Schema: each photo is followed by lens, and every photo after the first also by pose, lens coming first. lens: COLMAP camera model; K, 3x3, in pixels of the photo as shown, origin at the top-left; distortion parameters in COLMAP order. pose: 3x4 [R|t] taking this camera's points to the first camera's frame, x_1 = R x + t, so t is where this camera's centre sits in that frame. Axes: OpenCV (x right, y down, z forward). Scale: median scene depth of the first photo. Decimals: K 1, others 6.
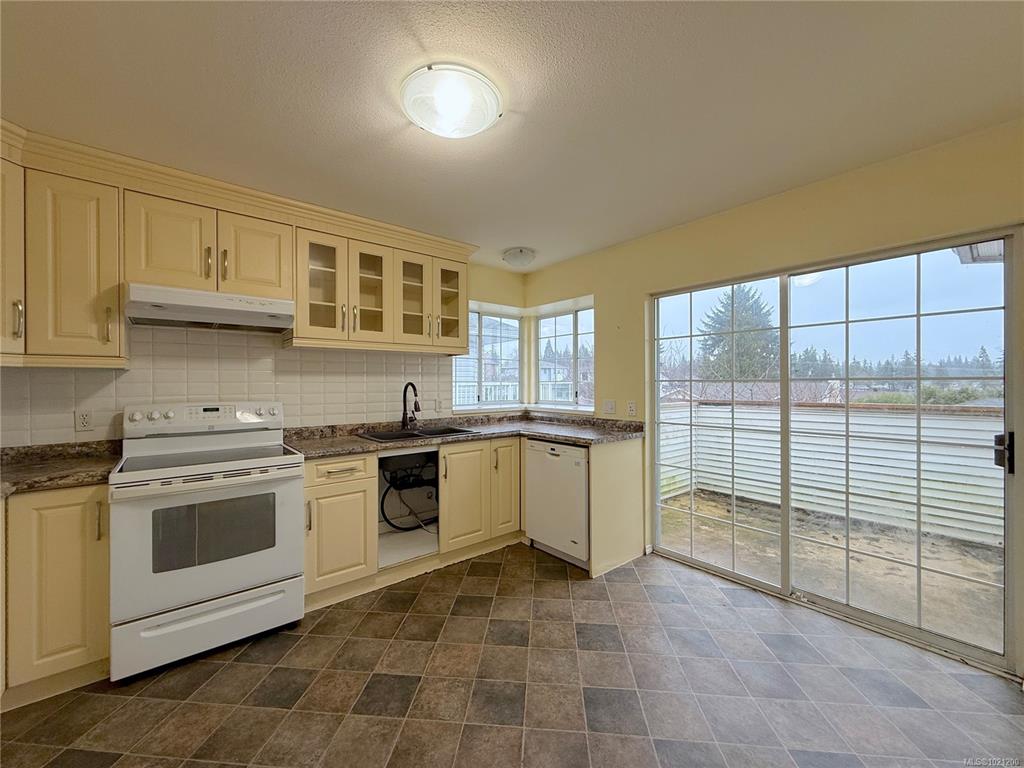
lens RADIAL K [[405.8, 0, 509.3], [0, 405.8, 384.2], [0, 0, 1]] dist [-0.000701, 0.000293]
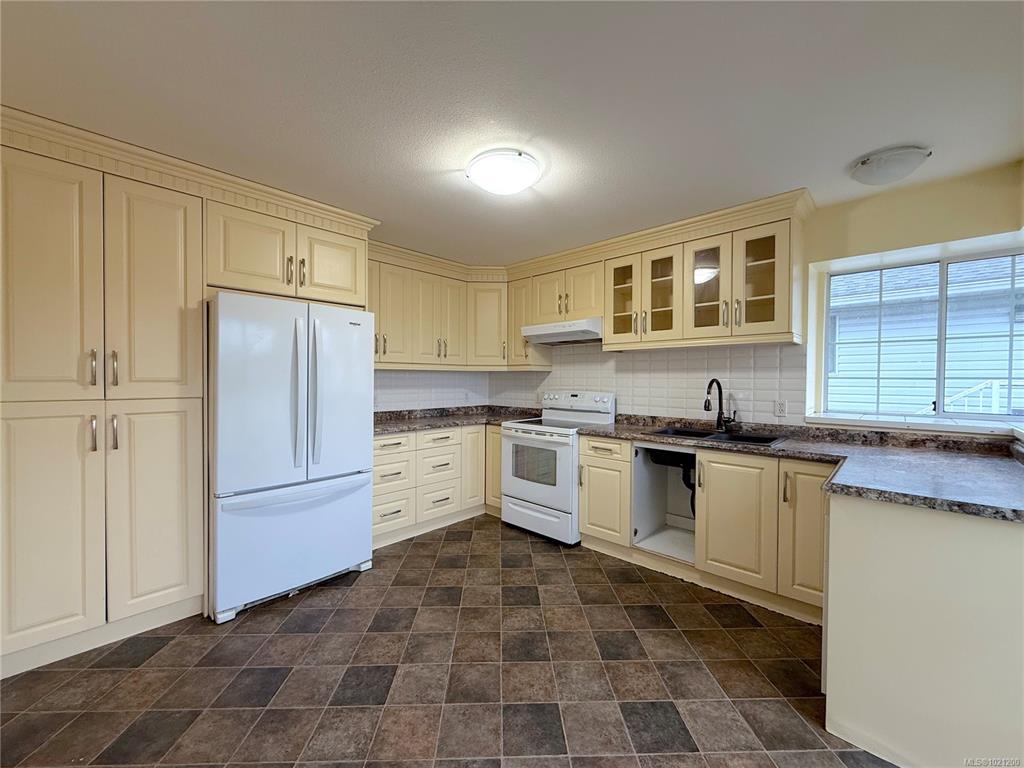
lens RADIAL K [[405.8, 0, 509.3], [0, 405.8, 384.2], [0, 0, 1]] dist [-0.000701, 0.000293]
pose [[0.116579, 0.016131, -0.993050, 0.738052], [-0.006576, 0.999859, 0.015469, -0.004013], [0.993160, 0.004727, 0.116669, 0.525324]]
